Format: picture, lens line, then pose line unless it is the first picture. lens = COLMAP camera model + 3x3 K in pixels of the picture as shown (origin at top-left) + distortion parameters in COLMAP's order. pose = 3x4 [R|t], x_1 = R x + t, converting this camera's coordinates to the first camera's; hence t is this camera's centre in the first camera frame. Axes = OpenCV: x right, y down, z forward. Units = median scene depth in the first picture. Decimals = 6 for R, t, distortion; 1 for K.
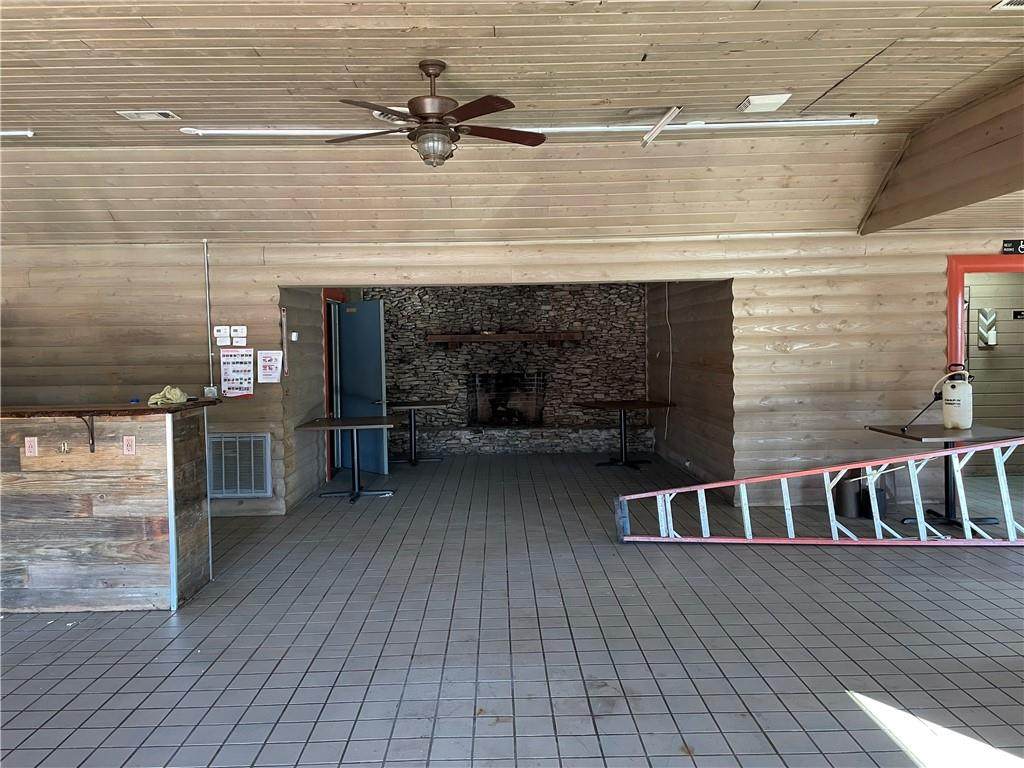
lens RADIAL K [[773.5, 0, 497.9], [0, 773.5, 369.2], [0, 0, 1]] dist [0.068537, -0.091989]
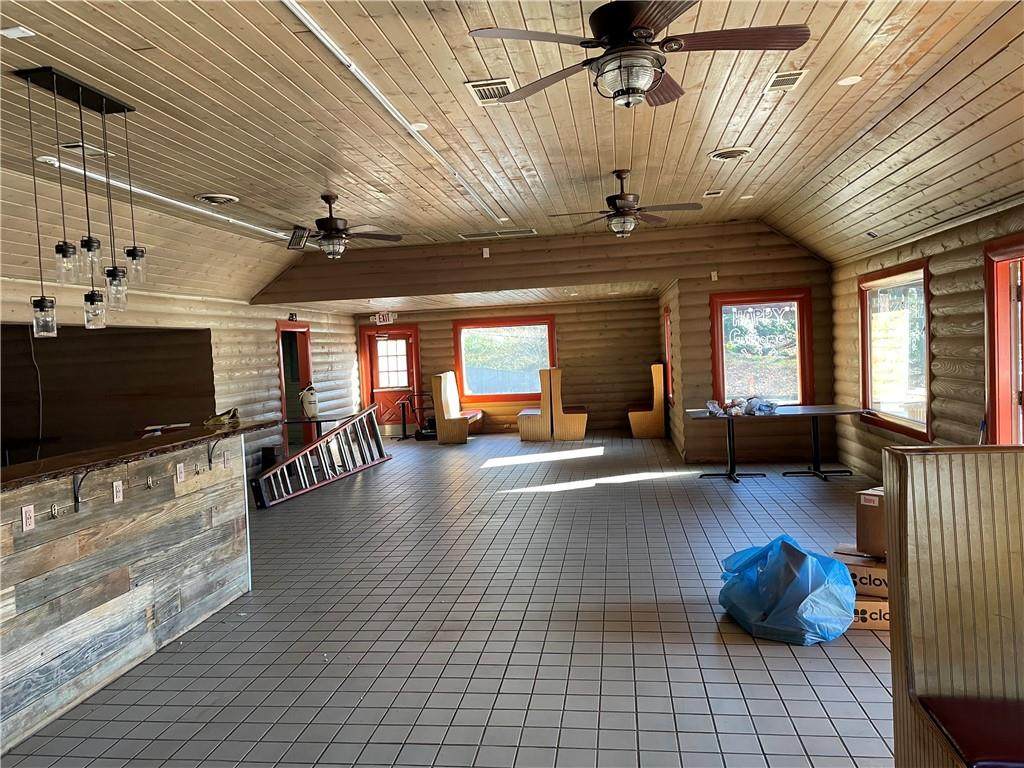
lens RADIAL K [[773.5, 0, 518.0], [0, 773.5, 377.5], [0, 0, 1]] dist [0.068537, -0.091989]
pose [[0.144266, -0.026865, 0.989174, -1.136396], [0.080481, 0.996638, 0.015330, -0.006147], [-0.986261, 0.077398, 0.145943, 0.282009]]
